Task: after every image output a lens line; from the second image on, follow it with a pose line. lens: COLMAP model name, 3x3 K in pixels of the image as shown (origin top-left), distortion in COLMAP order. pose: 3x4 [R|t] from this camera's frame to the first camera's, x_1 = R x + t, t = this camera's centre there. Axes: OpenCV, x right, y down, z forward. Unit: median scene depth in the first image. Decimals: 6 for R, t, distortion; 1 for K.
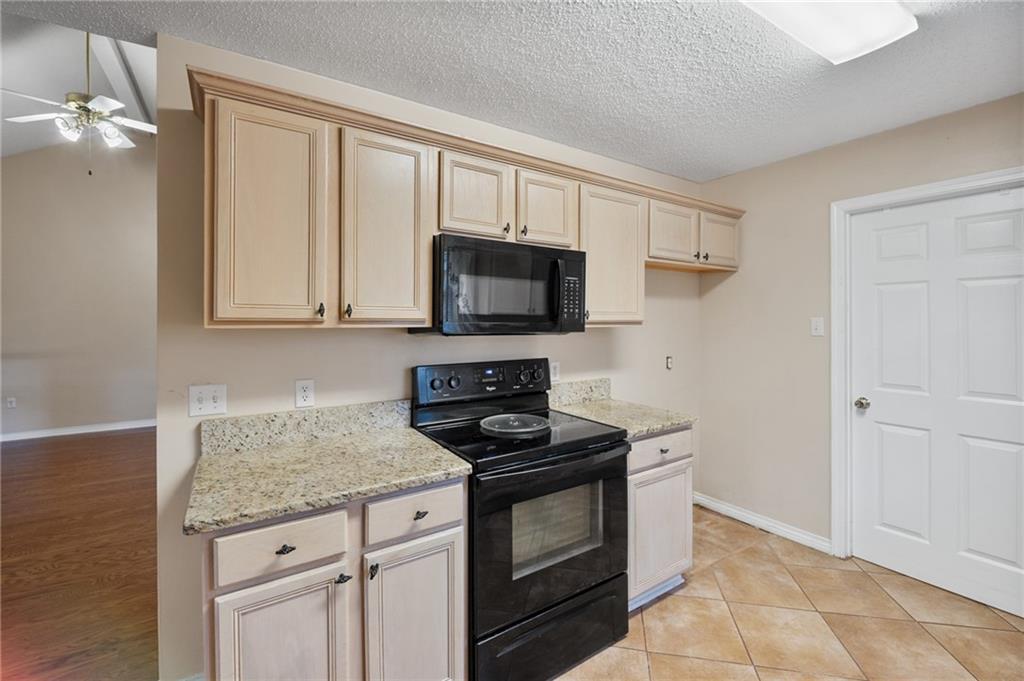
lens RADIAL K [[430.7, 0, 515.2], [0, 430.7, 322.5], [0, 0, 1]] dist [-0.004327, -0.000496]
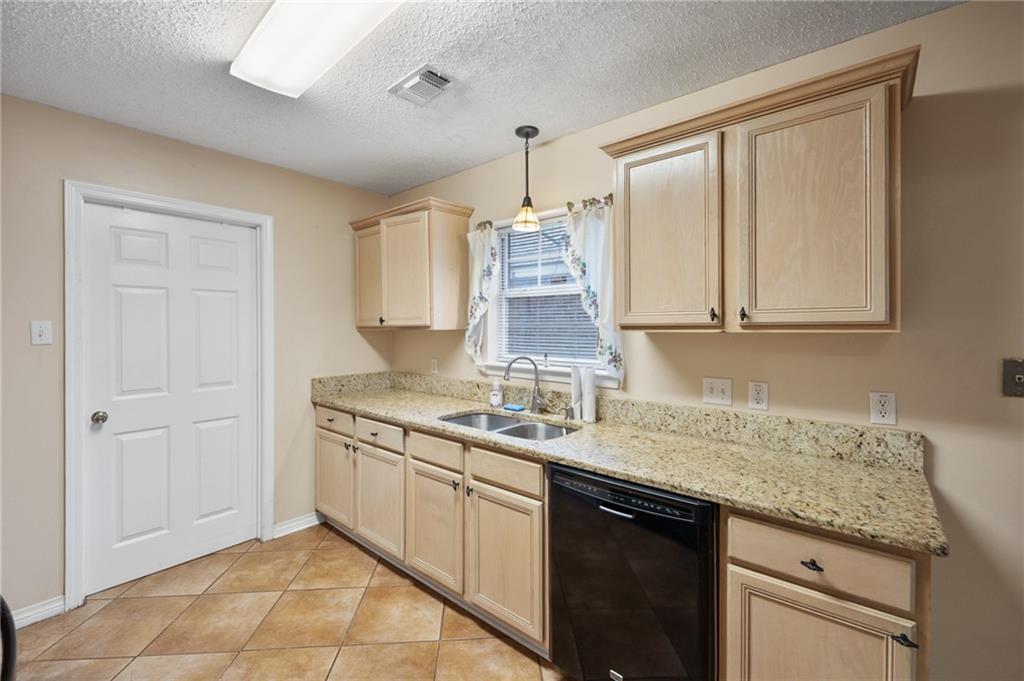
lens RADIAL K [[430.7, 0, 513.0], [0, 430.7, 332.7], [0, 0, 1]] dist [-0.004327, -0.000496]
pose [[-0.265824, -0.011857, 0.963949, -0.292899], [0.003529, 0.999906, 0.013272, 0.003953], [-0.964015, 0.006930, -0.265757, 0.430178]]
